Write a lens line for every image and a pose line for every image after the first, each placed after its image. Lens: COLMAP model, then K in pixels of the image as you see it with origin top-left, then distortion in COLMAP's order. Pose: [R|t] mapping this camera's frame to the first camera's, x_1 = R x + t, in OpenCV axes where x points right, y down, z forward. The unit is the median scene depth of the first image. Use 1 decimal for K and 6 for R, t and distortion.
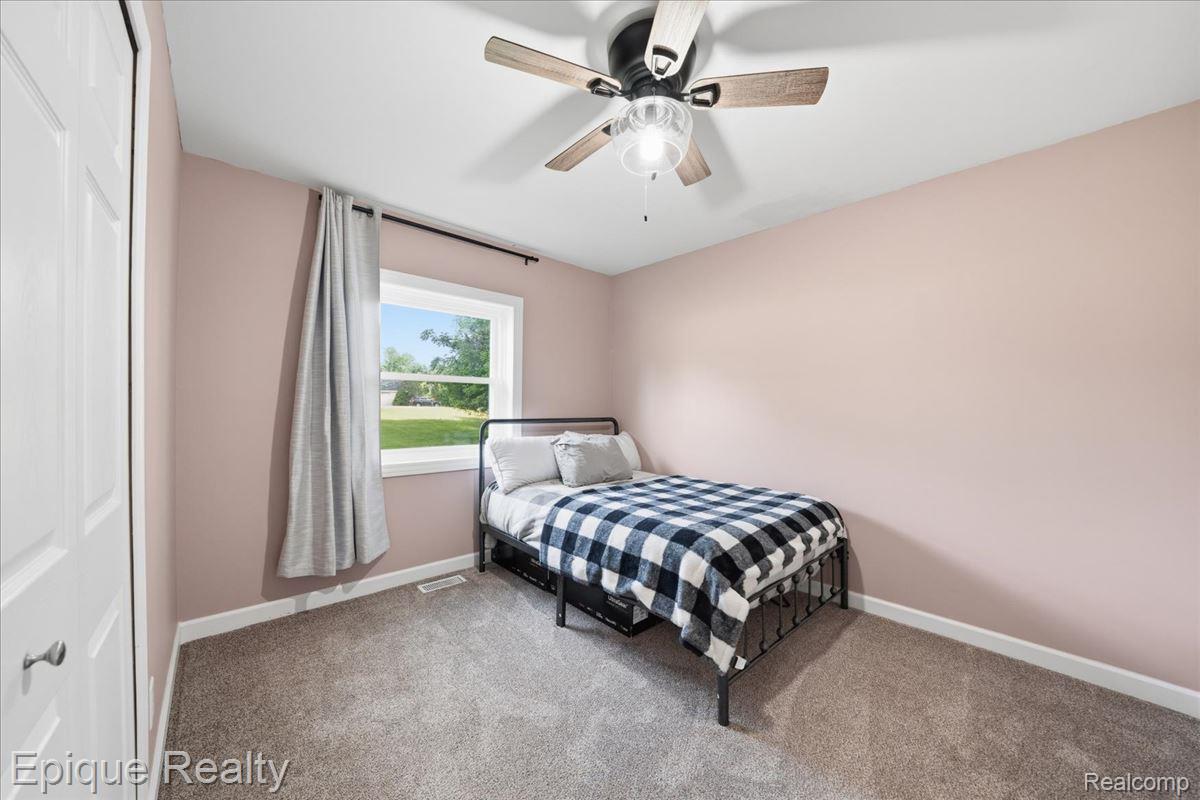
lens RADIAL K [[431.9, 0, 605.7], [0, 431.9, 406.9], [0, 0, 1]] dist [-0.014384, 0.000599]
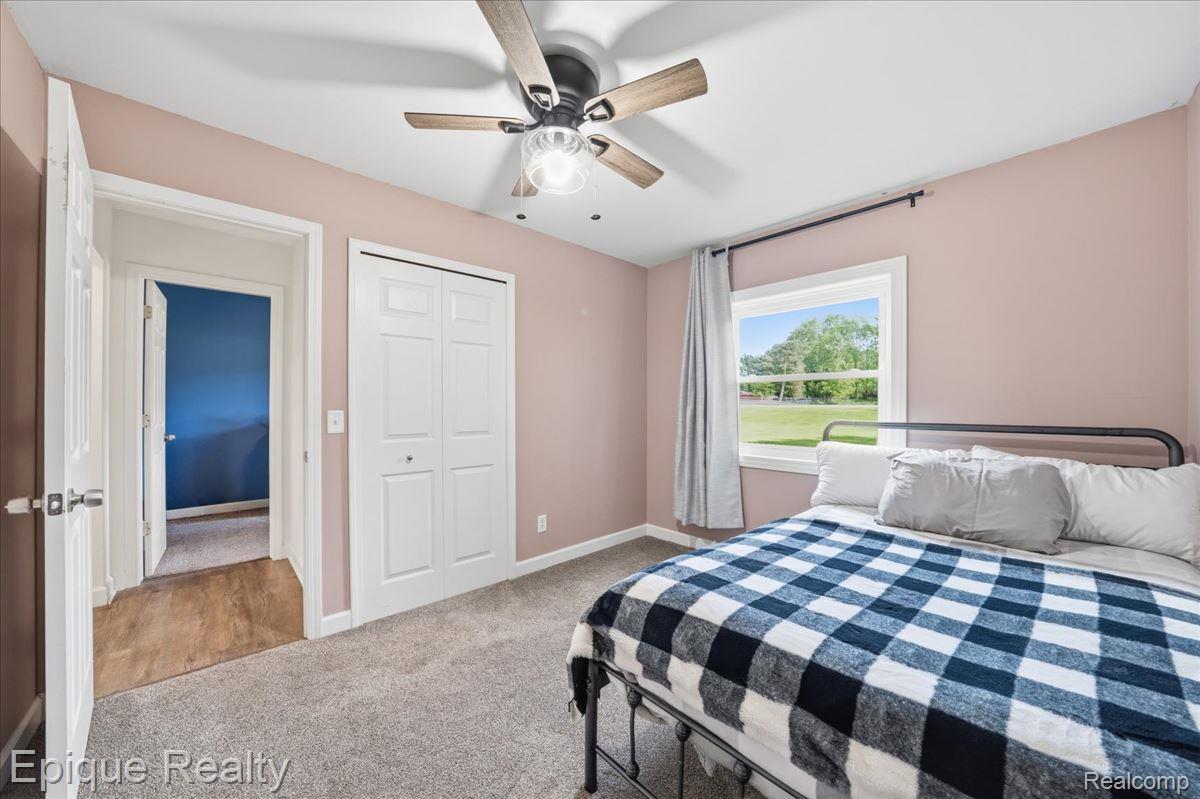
lens RADIAL K [[431.9, 0, 601.9], [0, 431.9, 405.2], [0, 0, 1]] dist [-0.014384, 0.000599]
pose [[-0.020467, -0.008153, -0.999757, 0.535840], [-0.003220, 0.999962, -0.008089, 0.005692], [0.999785, 0.003054, -0.020492, 0.507062]]
